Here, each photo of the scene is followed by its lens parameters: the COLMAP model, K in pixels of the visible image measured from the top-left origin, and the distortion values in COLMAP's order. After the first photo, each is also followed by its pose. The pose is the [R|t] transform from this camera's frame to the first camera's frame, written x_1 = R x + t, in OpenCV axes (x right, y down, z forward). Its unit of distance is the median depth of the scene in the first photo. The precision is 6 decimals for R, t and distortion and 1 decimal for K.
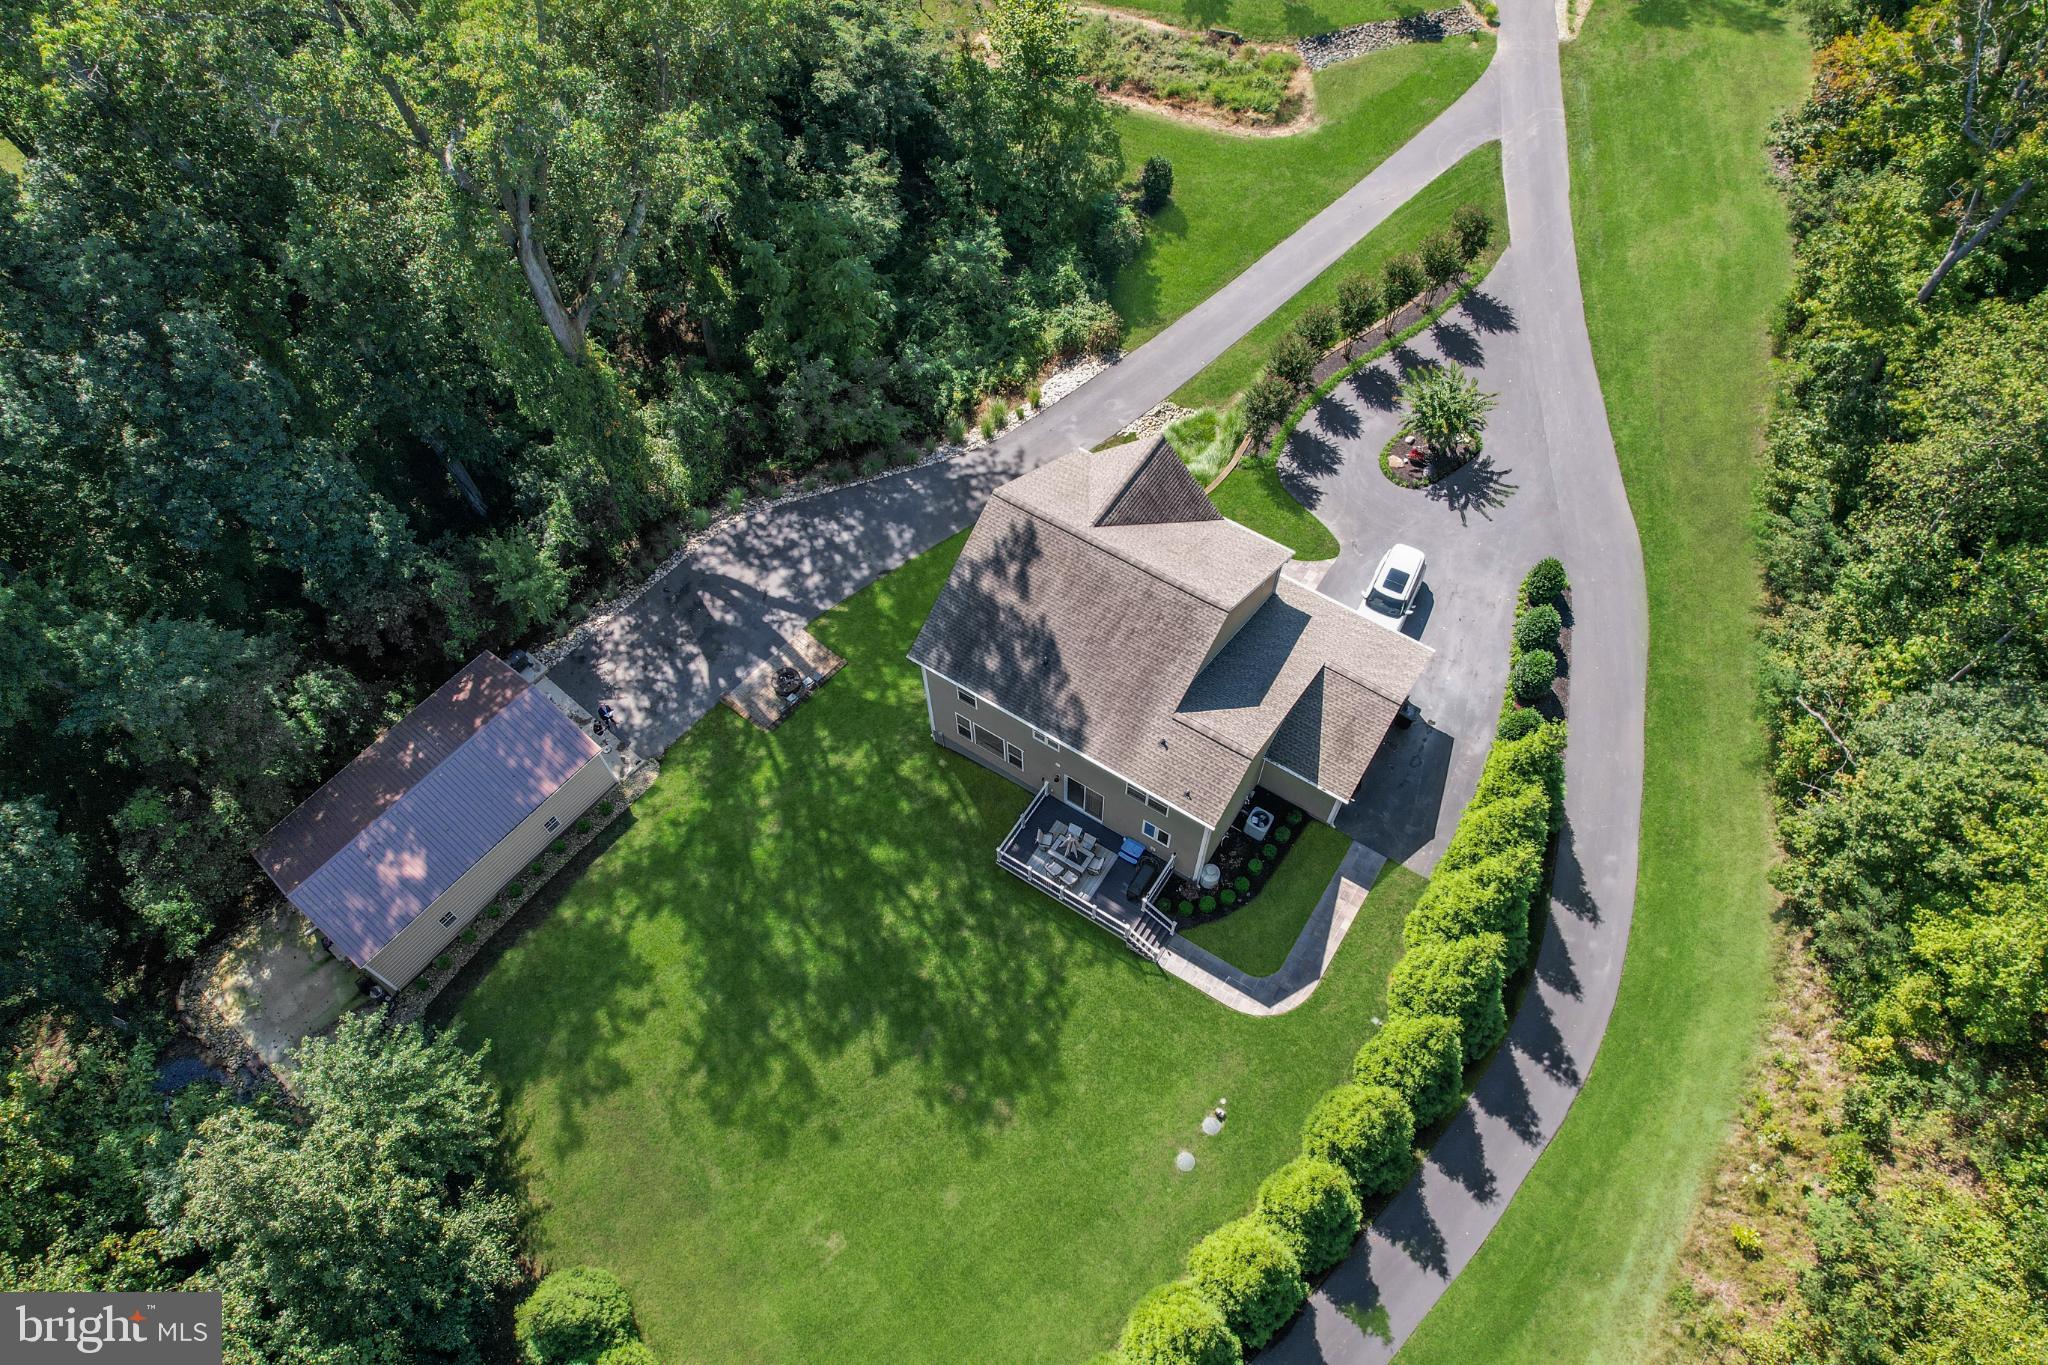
lens RADIAL K [[1245.4, 0, 1025.8], [0, 1245.4, 748.3], [0, 0, 1]] dist [-0.029327, 0.038242]
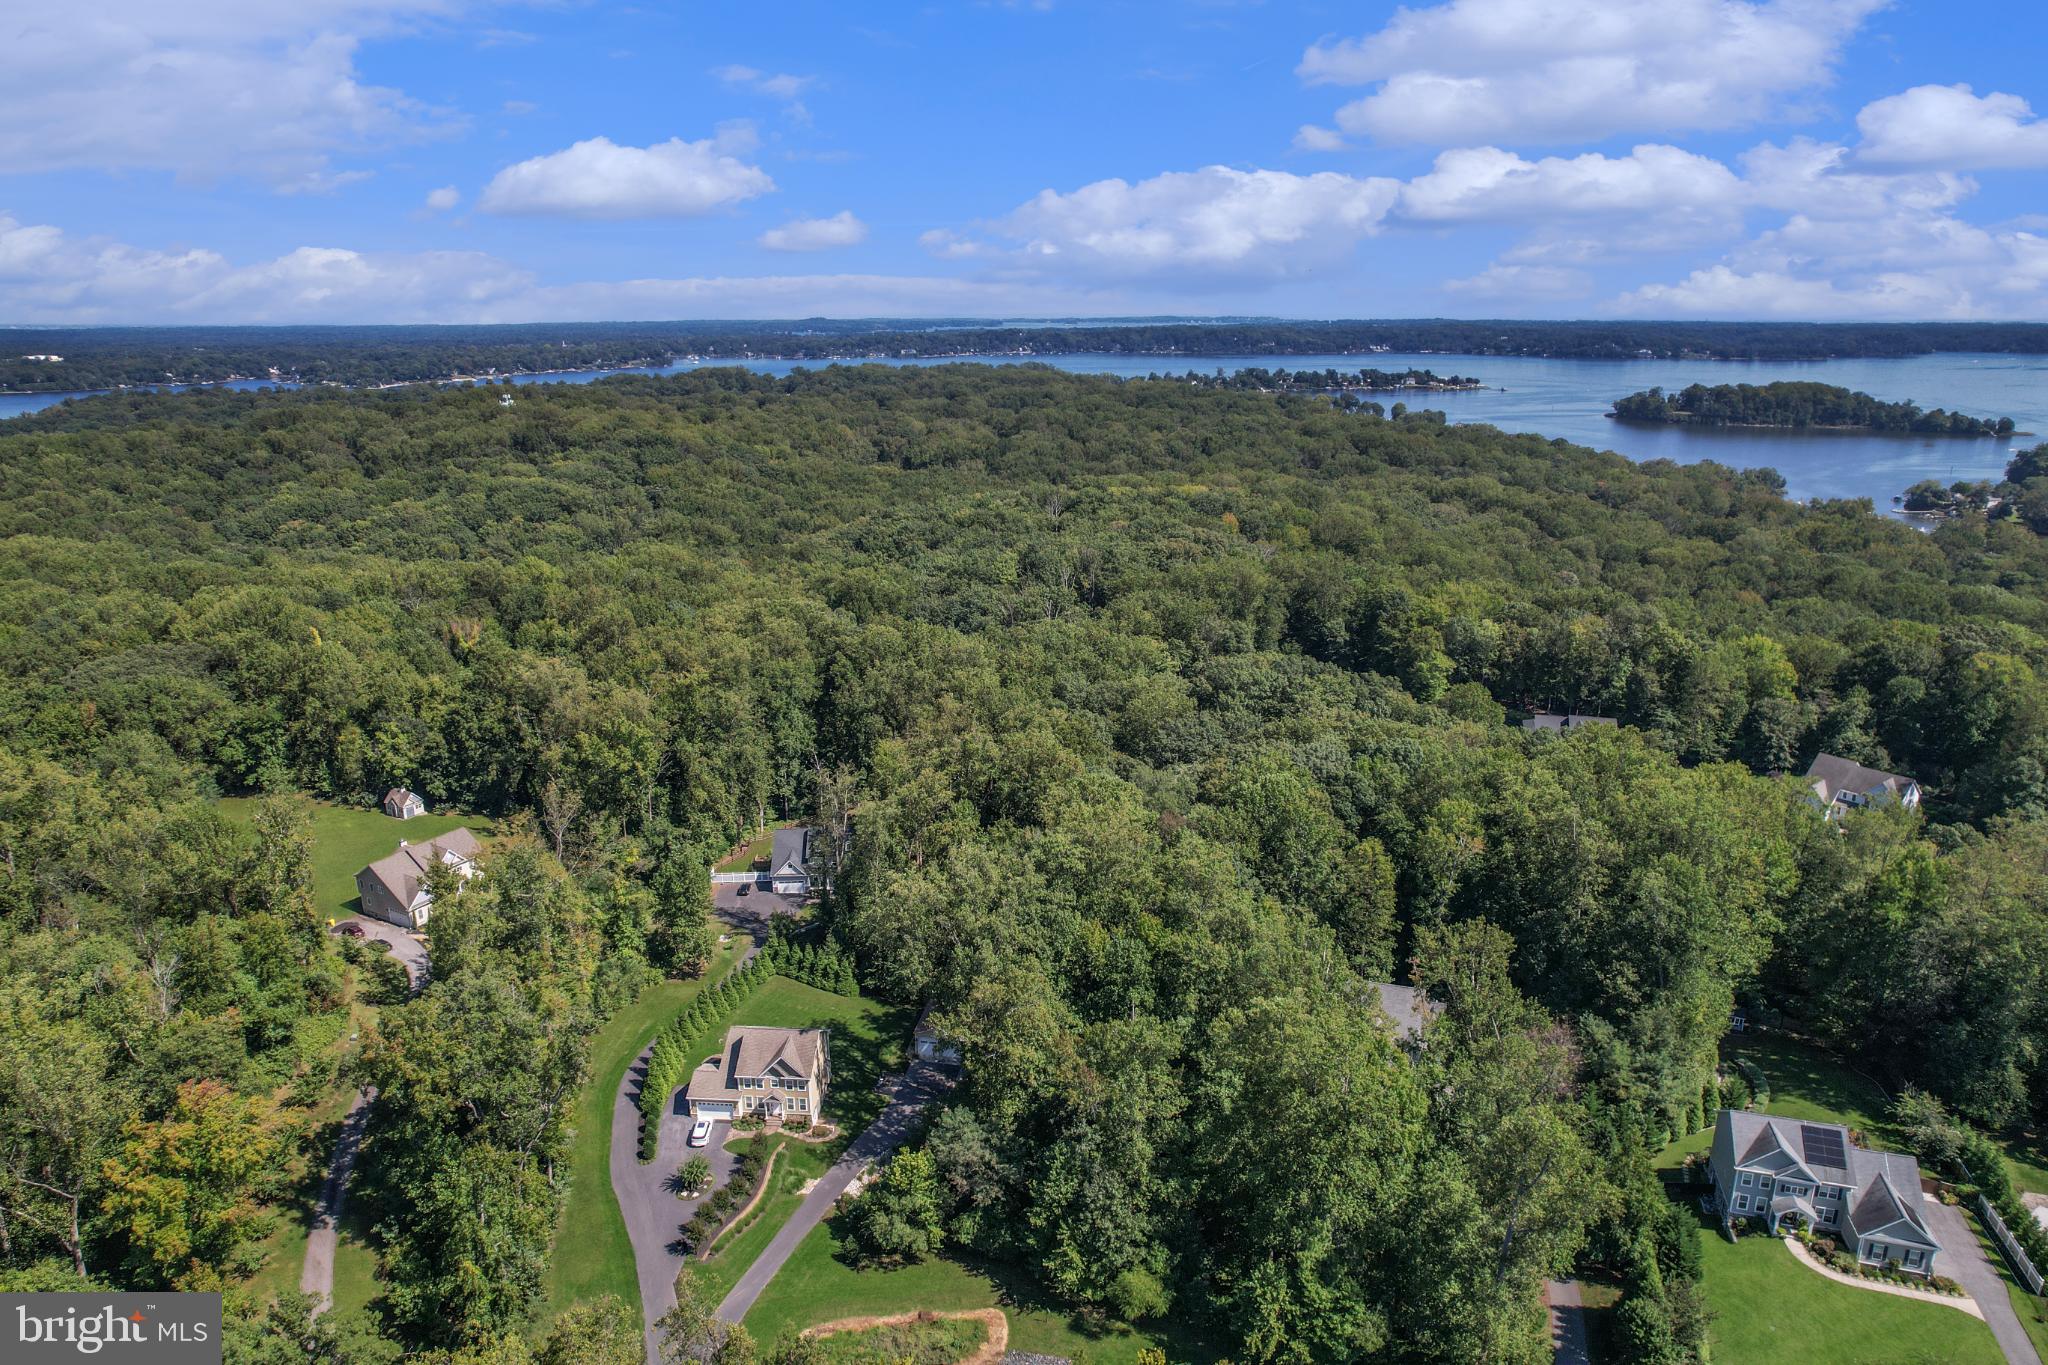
lens RADIAL K [[1308.1, 0, 1032.7], [0, 1308.1, 695.2], [0, 0, 1]] dist [-0.072748, 0.067000]
pose [[-0.868372, 0.146643, -0.473736, 0.864096], [-0.427352, 0.263370, 0.864874, -3.198540], [0.251595, 0.953484, -0.166035, 0.686757]]
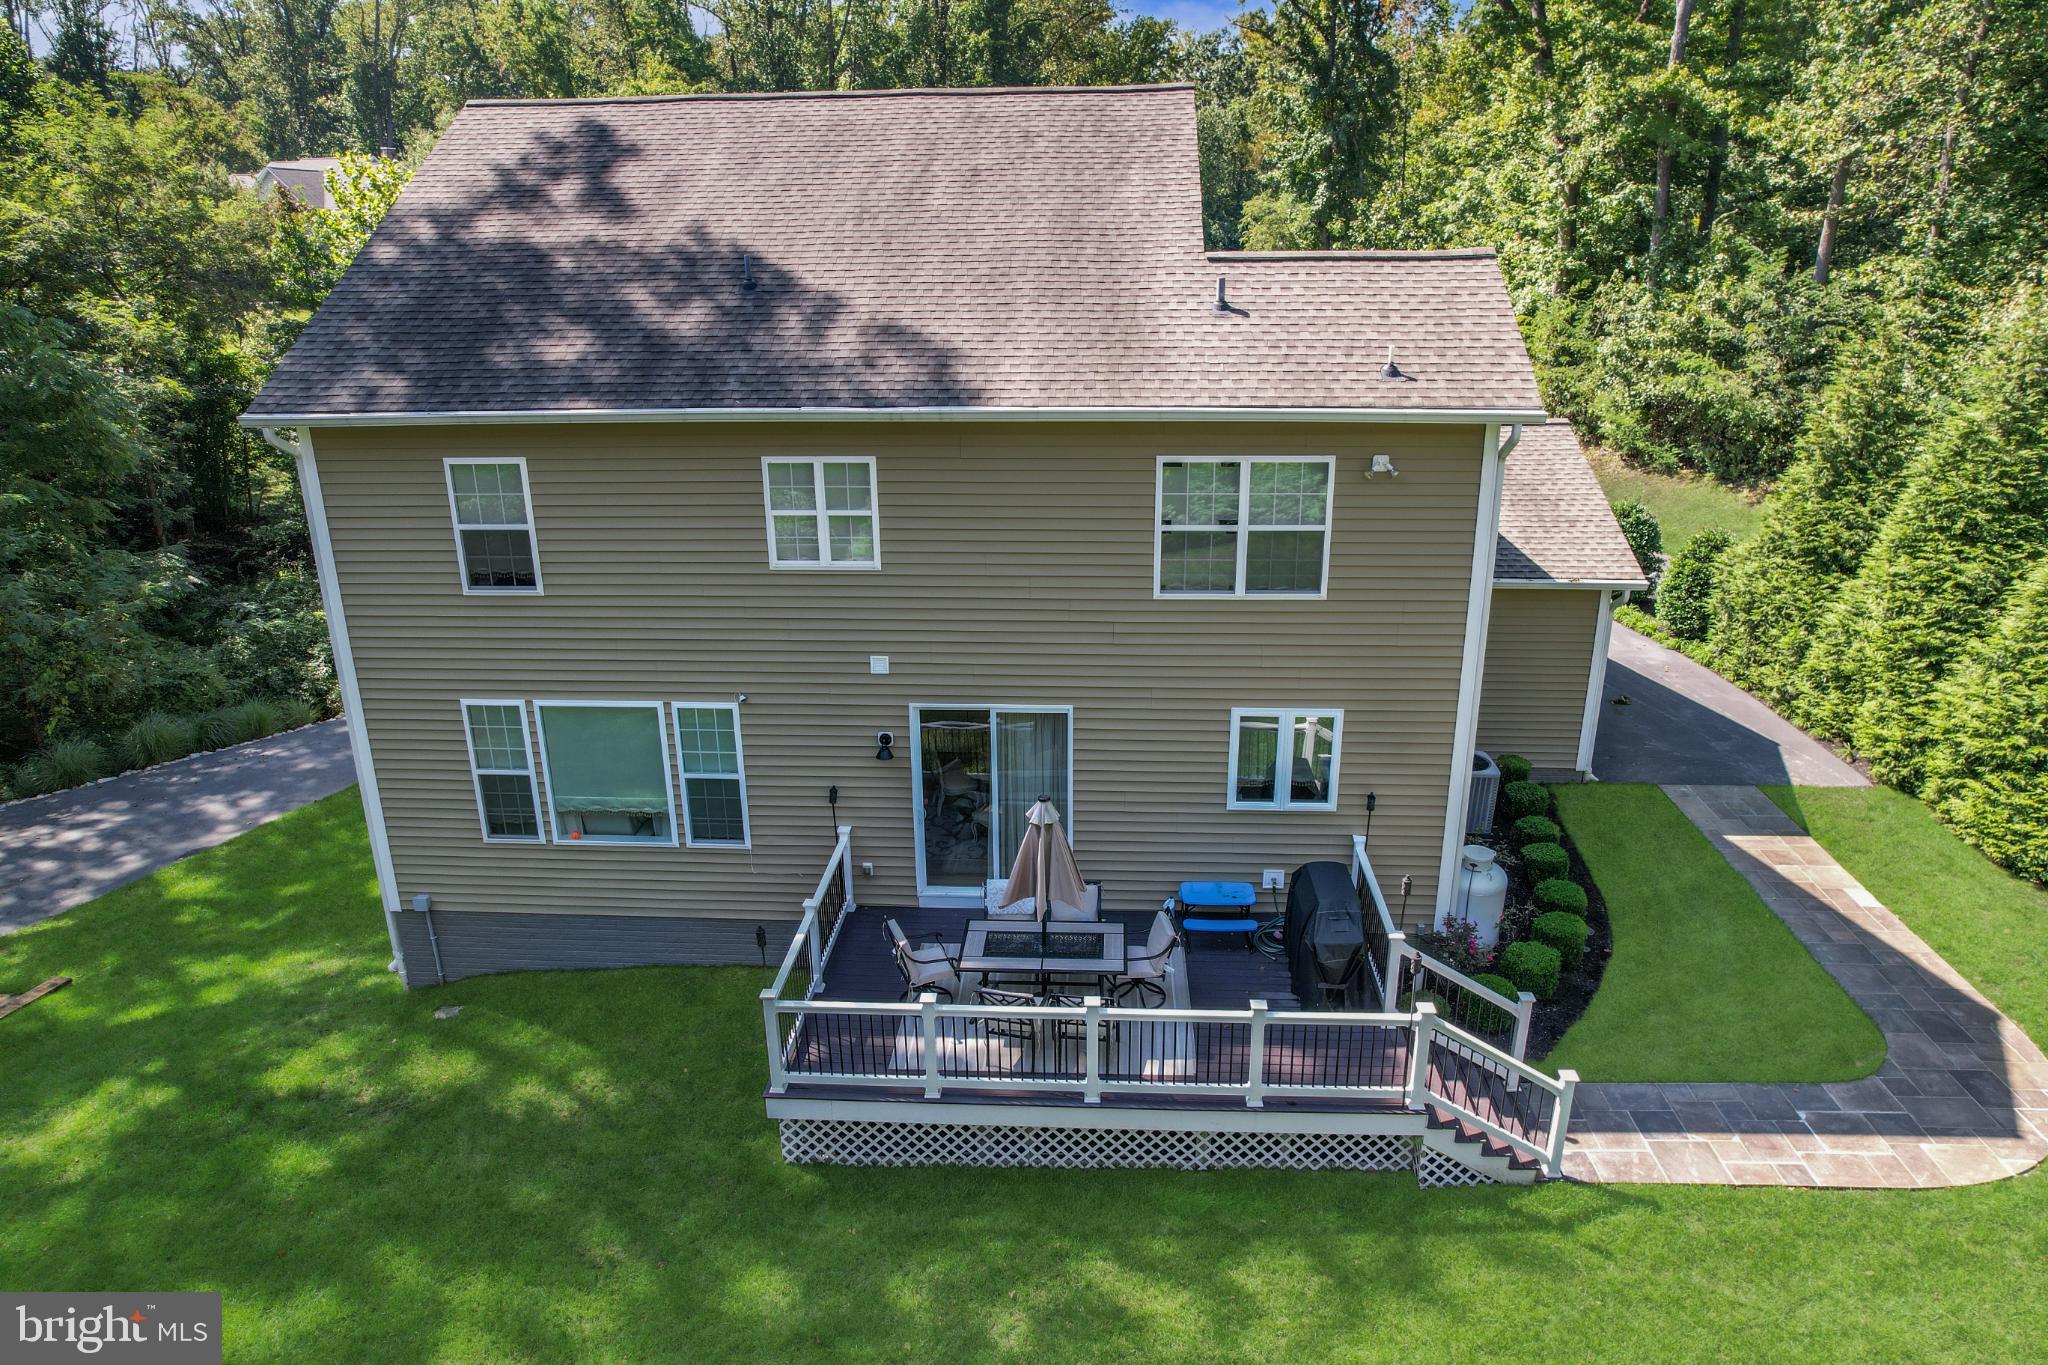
lens RADIAL K [[1308.1, 0, 1032.7], [0, 1308.1, 695.2], [0, 0, 1]] dist [-0.072748, 0.067000]
pose [[0.868437, -0.164705, 0.467642, -0.068212], [0.434502, 0.707119, -0.557845, 0.164965], [-0.238799, 0.687645, 0.685653, 0.661844]]
